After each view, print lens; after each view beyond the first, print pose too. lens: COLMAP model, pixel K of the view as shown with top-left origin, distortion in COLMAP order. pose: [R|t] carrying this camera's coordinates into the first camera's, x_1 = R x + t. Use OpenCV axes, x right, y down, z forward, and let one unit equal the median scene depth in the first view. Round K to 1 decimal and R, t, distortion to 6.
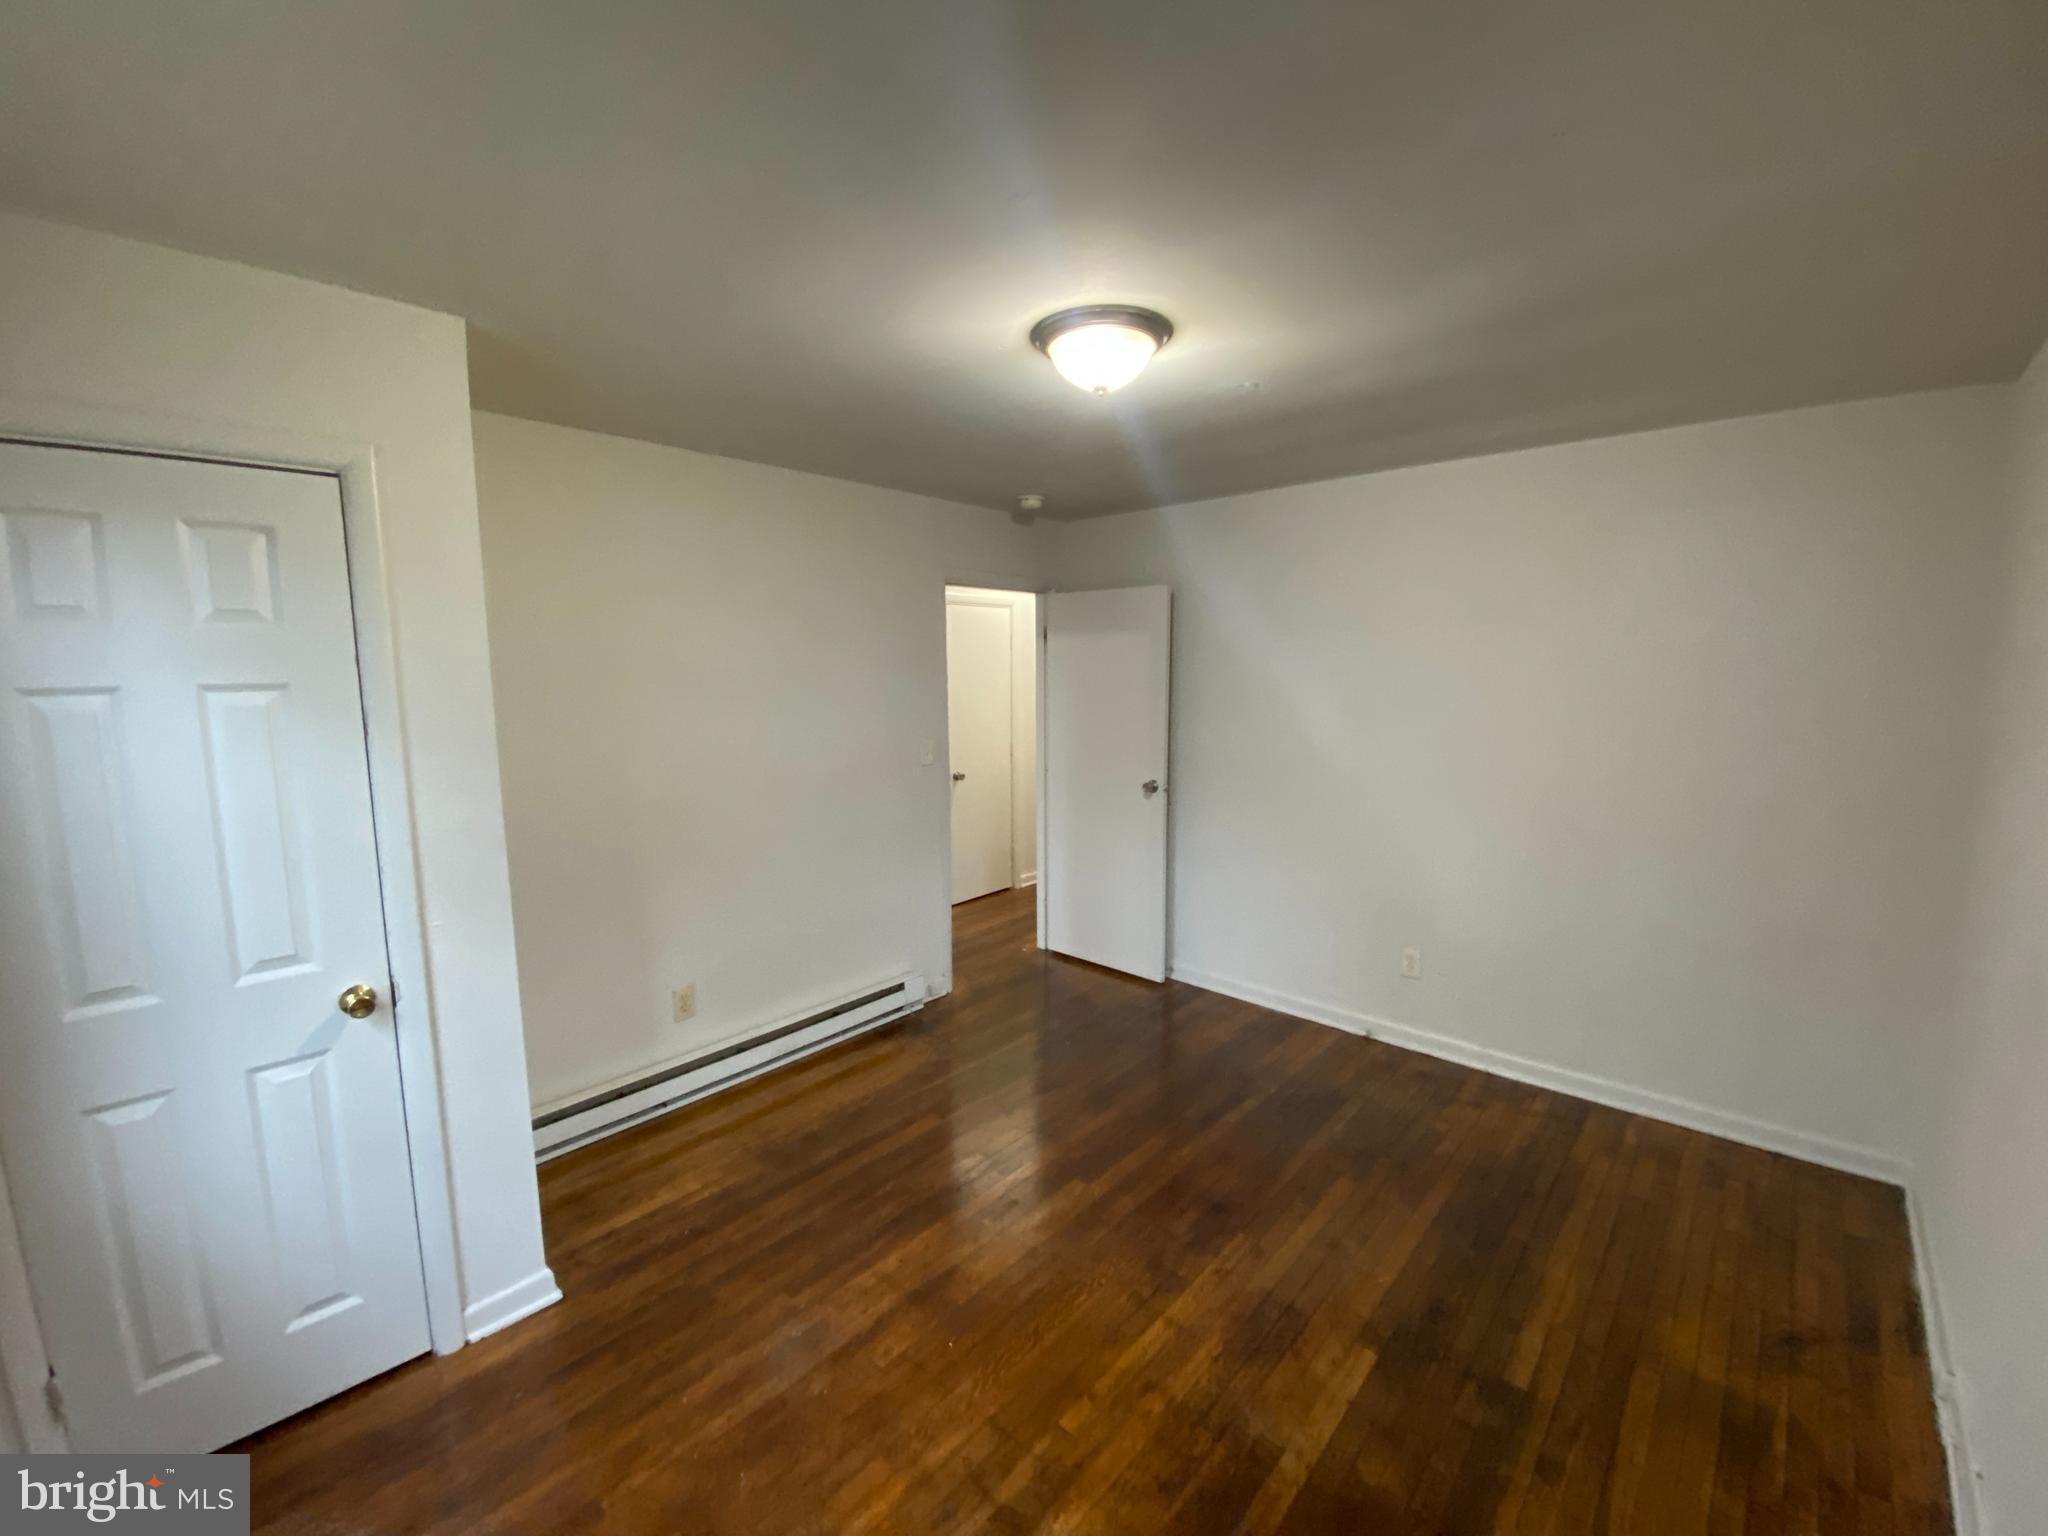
lens RADIAL K [[836.9, 0, 1024.0], [0, 836.9, 768.0], [0, 0, 1]] dist [0.060450, -0.034639]
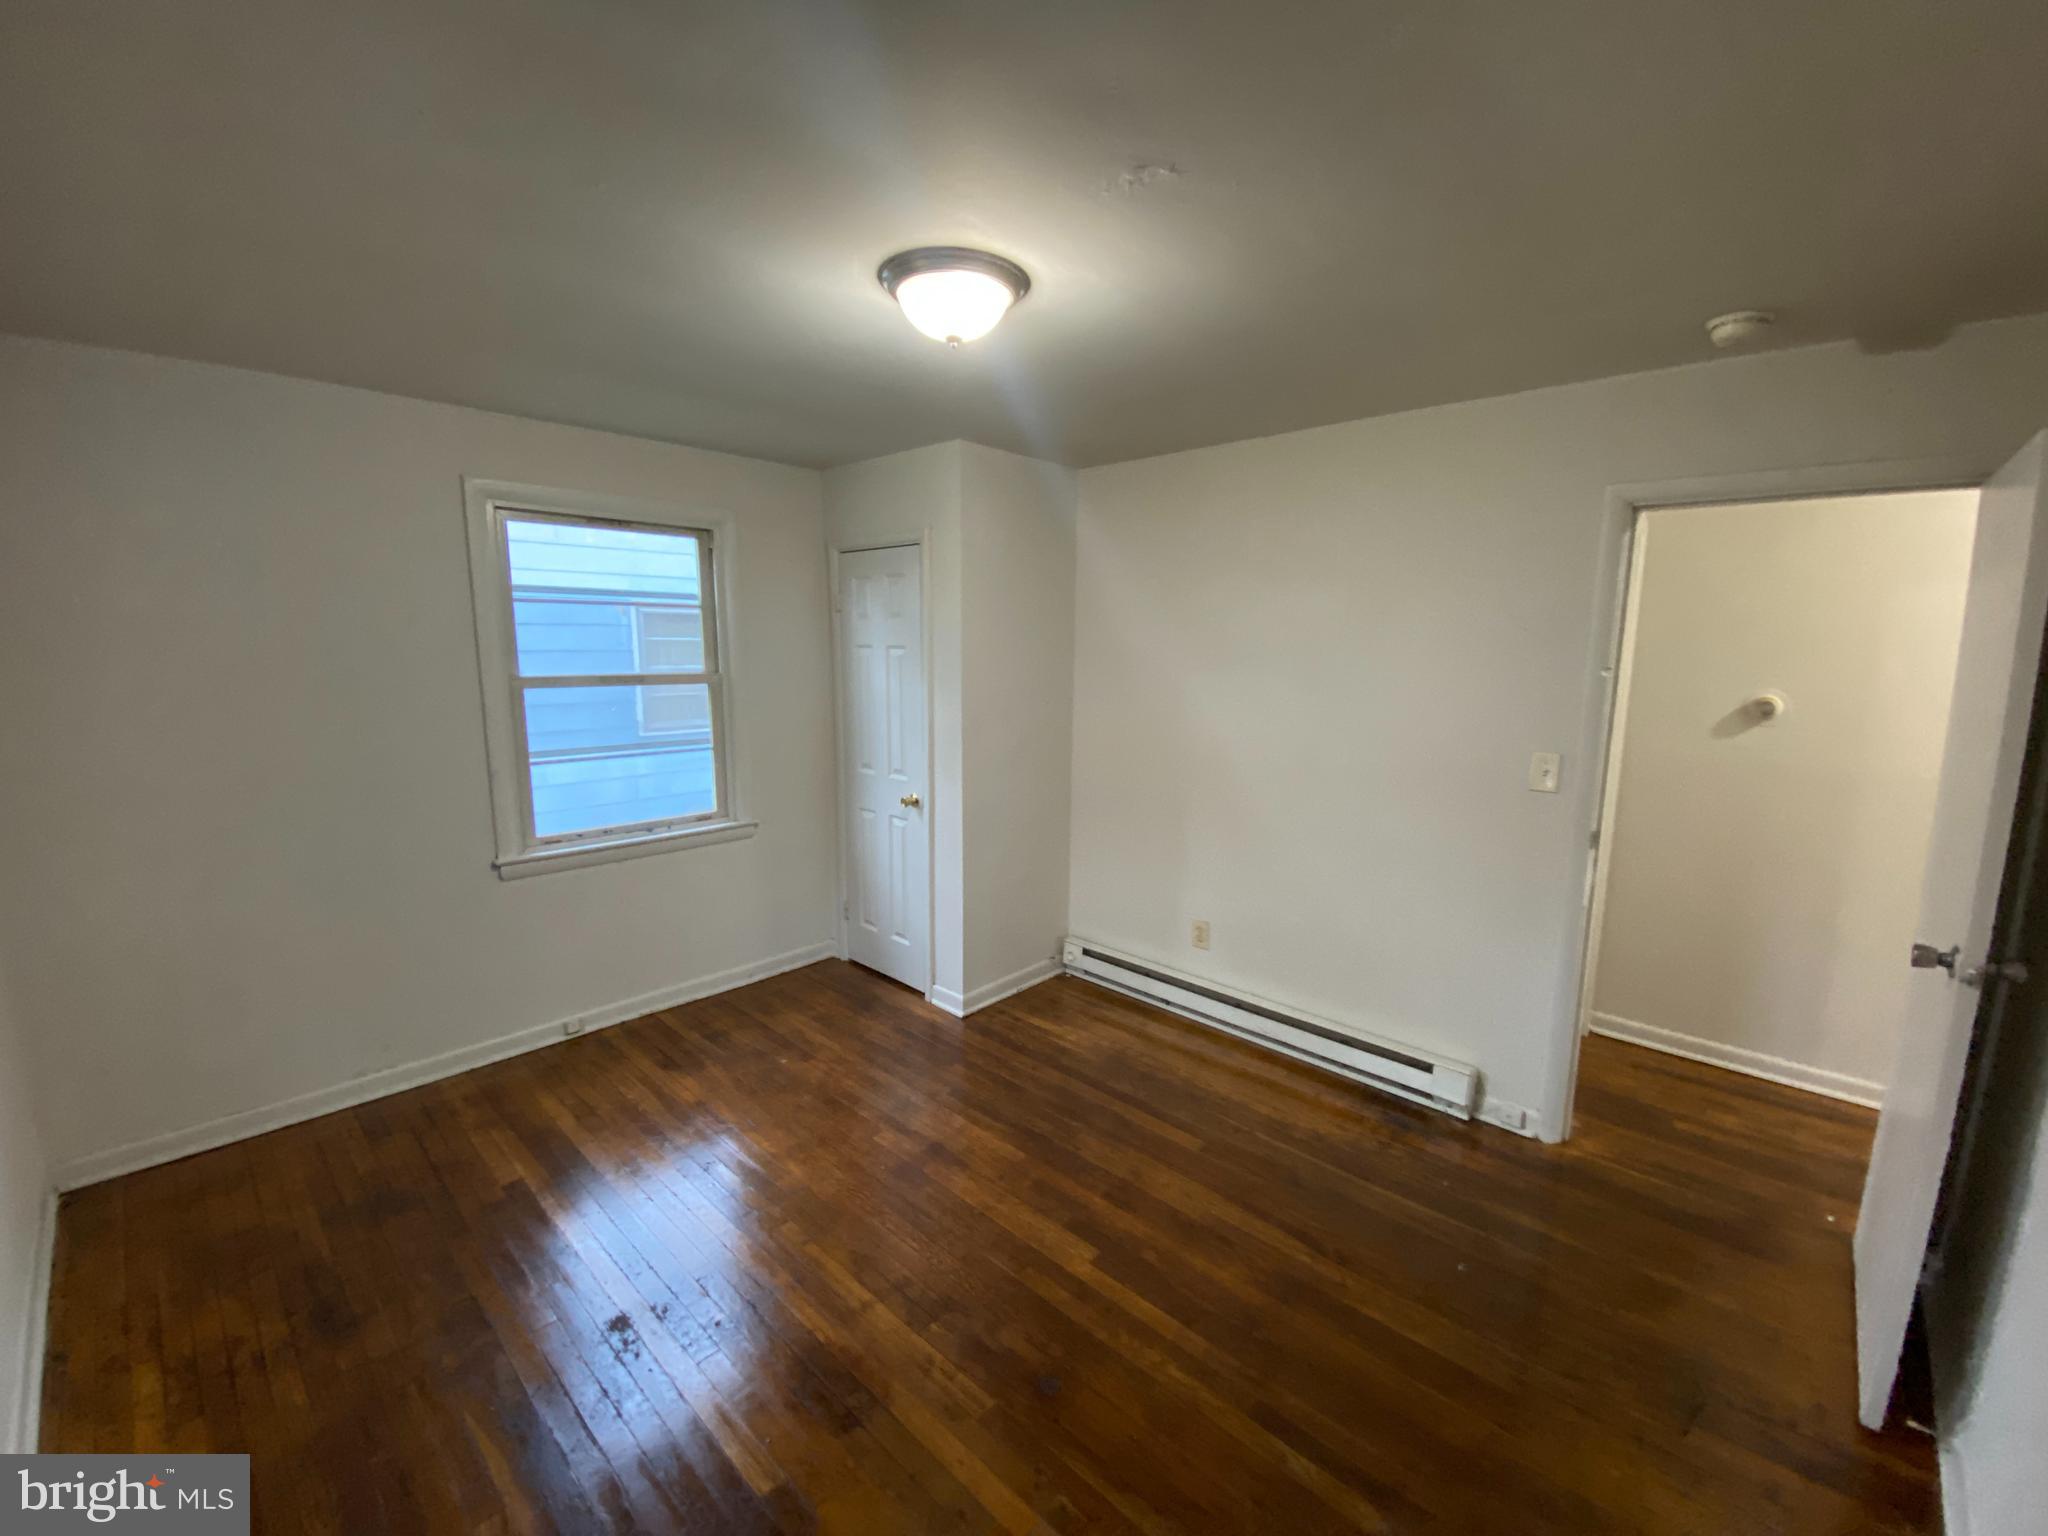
lens RADIAL K [[836.9, 0, 1024.0], [0, 836.9, 768.0], [0, 0, 1]] dist [0.060450, -0.034639]
pose [[-0.014280, 0.158860, -0.987198, 1.004524], [-0.131972, 0.978362, 0.159347, -0.136728], [0.991151, 0.132558, 0.006994, 1.046233]]
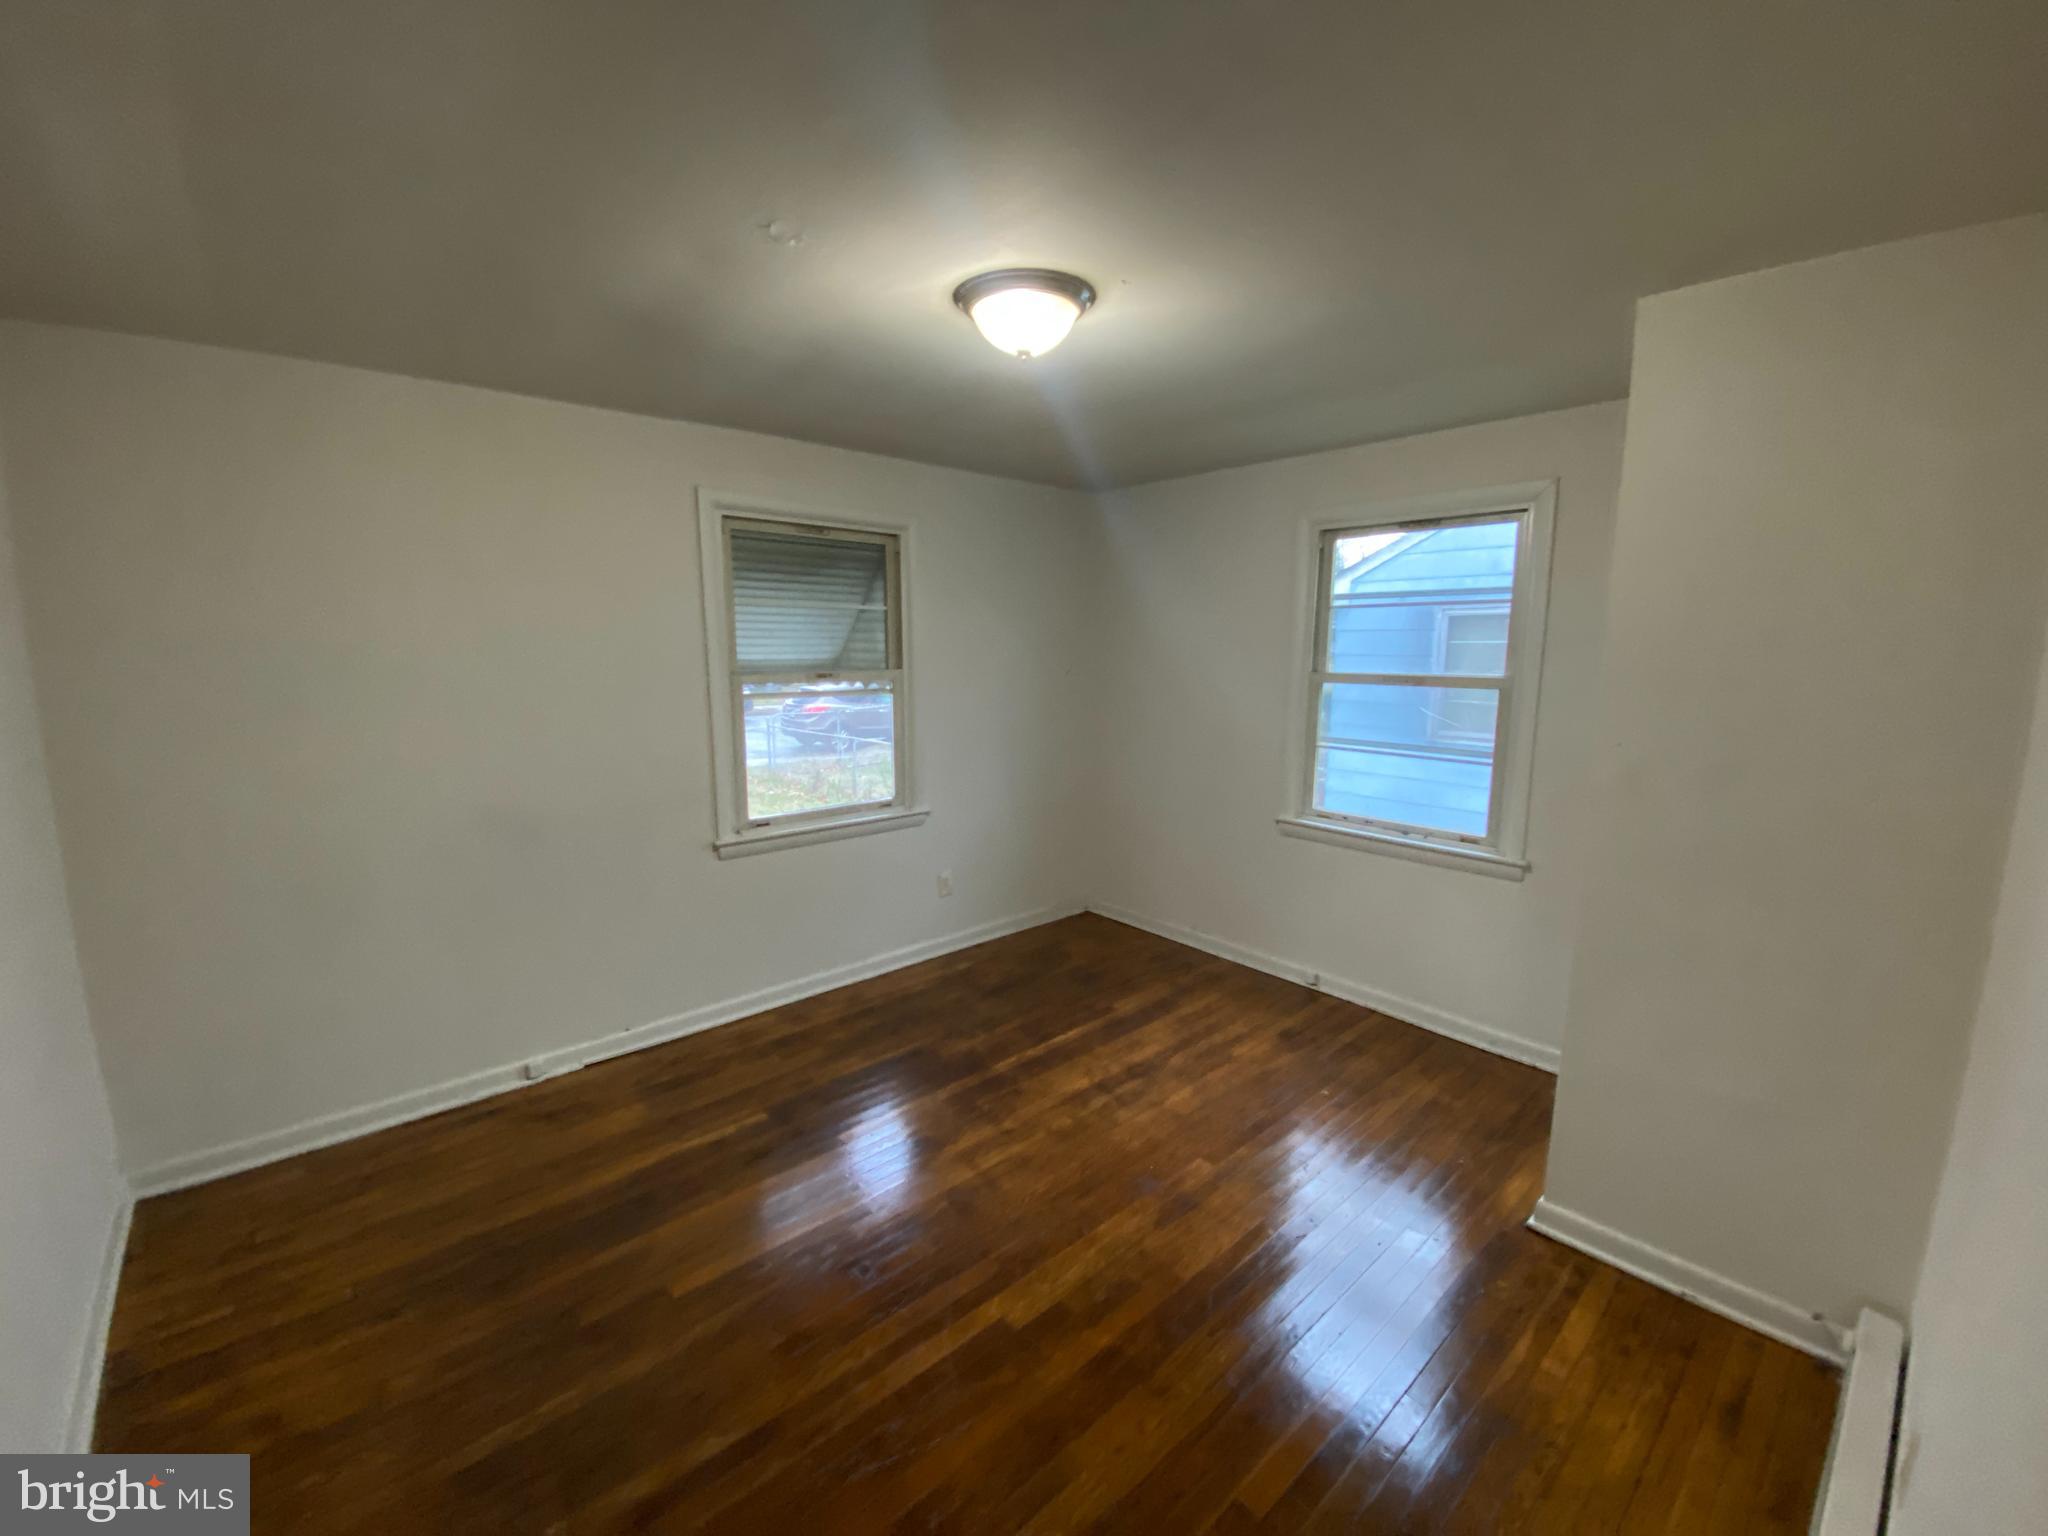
lens RADIAL K [[853.8, 0, 1045.6], [0, 853.8, 770.3], [0, 0, 1]] dist [0.063341, -0.032117]
pose [[-0.996568, -0.014299, 0.081531, -0.023676], [0.008803, 0.961072, 0.276156, -0.237180], [-0.082306, 0.275926, -0.957648, 1.946052]]
